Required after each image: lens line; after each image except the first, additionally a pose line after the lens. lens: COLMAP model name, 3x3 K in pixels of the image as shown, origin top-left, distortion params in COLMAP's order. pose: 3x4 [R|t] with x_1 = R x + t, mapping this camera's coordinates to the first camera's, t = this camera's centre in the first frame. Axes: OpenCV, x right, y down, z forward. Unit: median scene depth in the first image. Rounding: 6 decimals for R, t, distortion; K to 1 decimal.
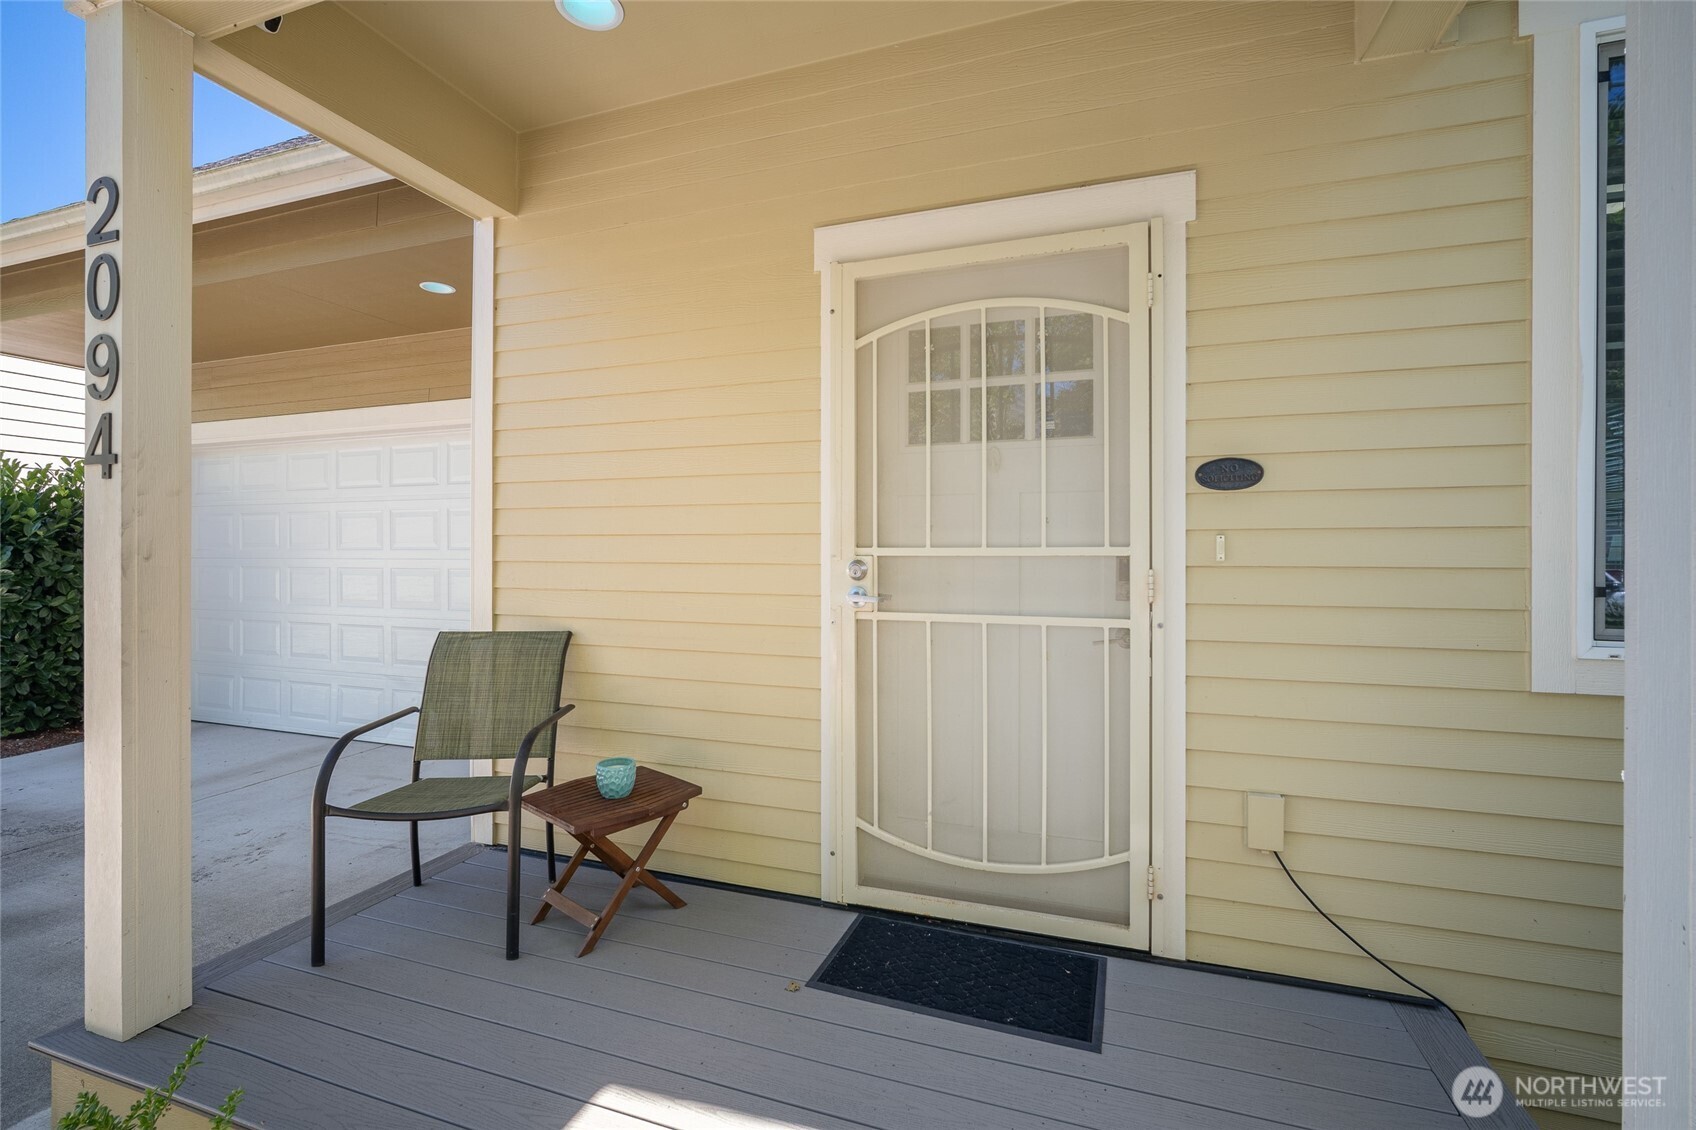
lens RADIAL K [[742.6, 0, 851.7], [0, 742.6, 558.7], [0, 0, 1]] dist [-0.013496, 0.004974]
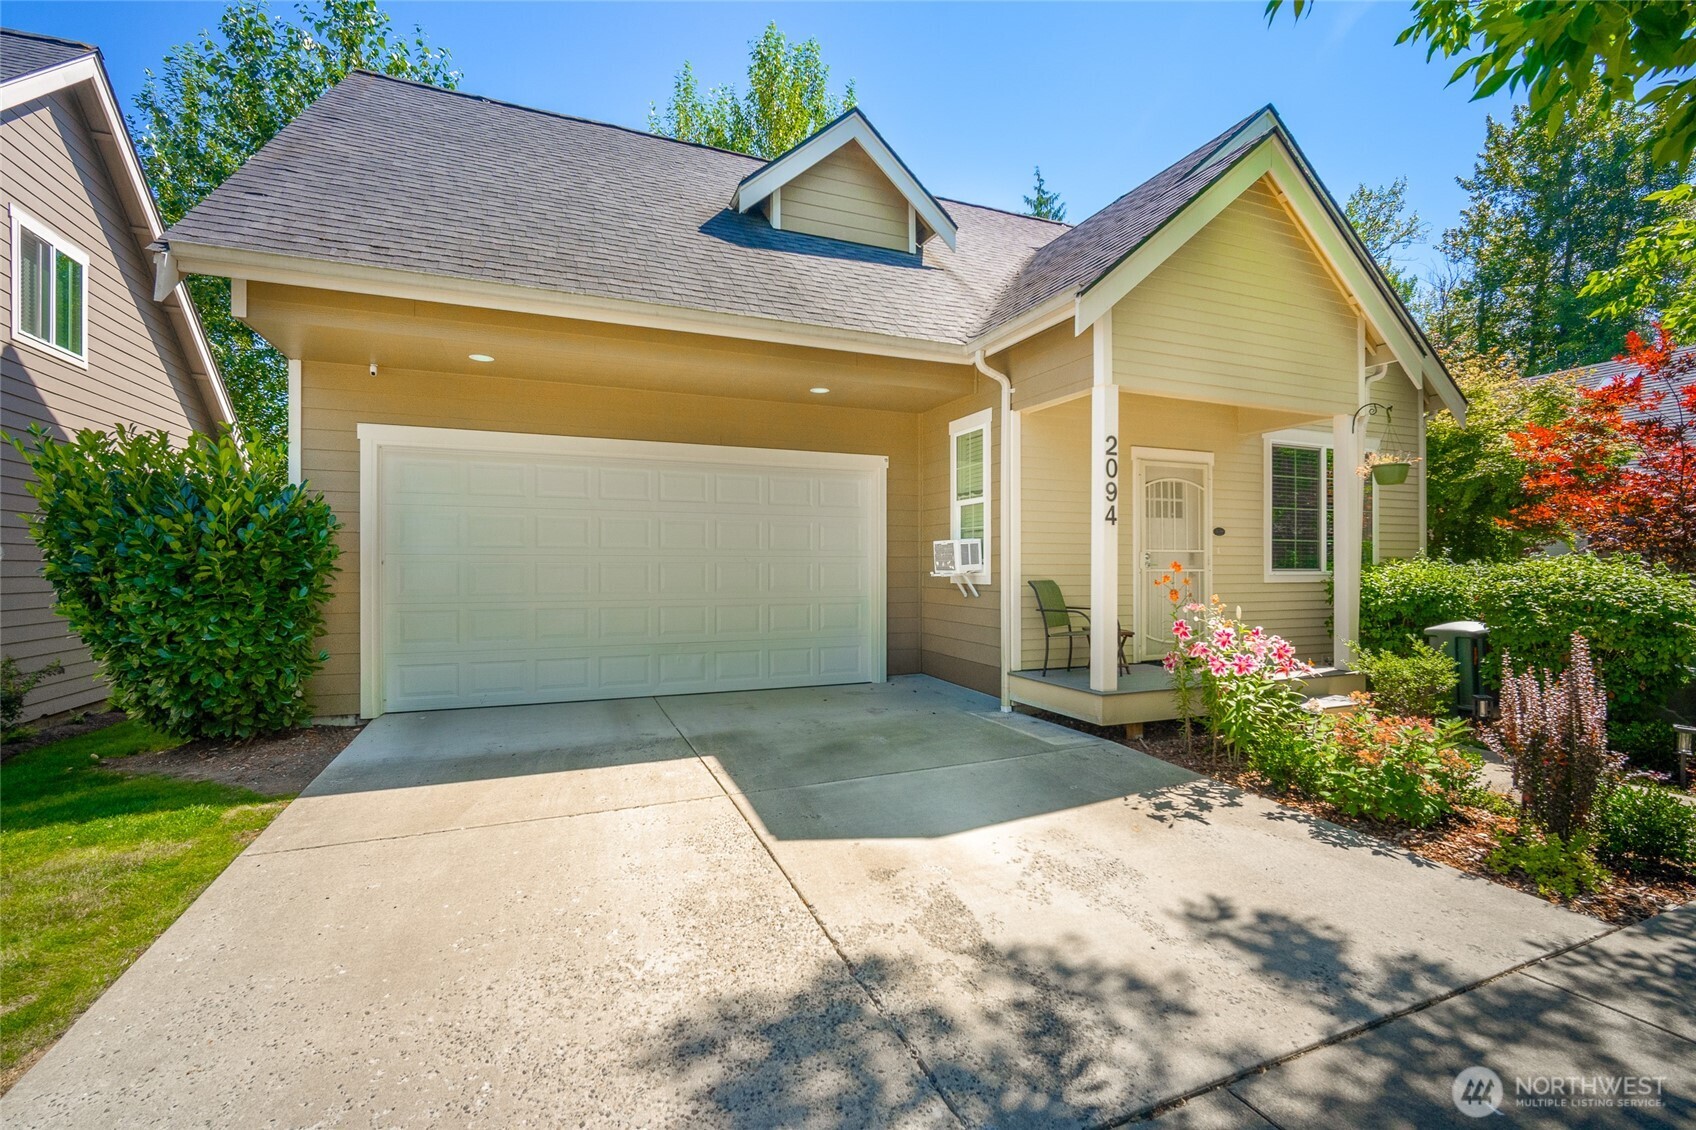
lens RADIAL K [[742.6, 0, 852.5], [0, 742.6, 564.8], [0, 0, 1]] dist [-0.013496, 0.004974]
pose [[0.742519, 0.000405, 0.669825, -3.537570], [0.004407, 0.999975, -0.005490, 0.074725], [-0.669810, 0.007028, 0.742499, -0.612677]]
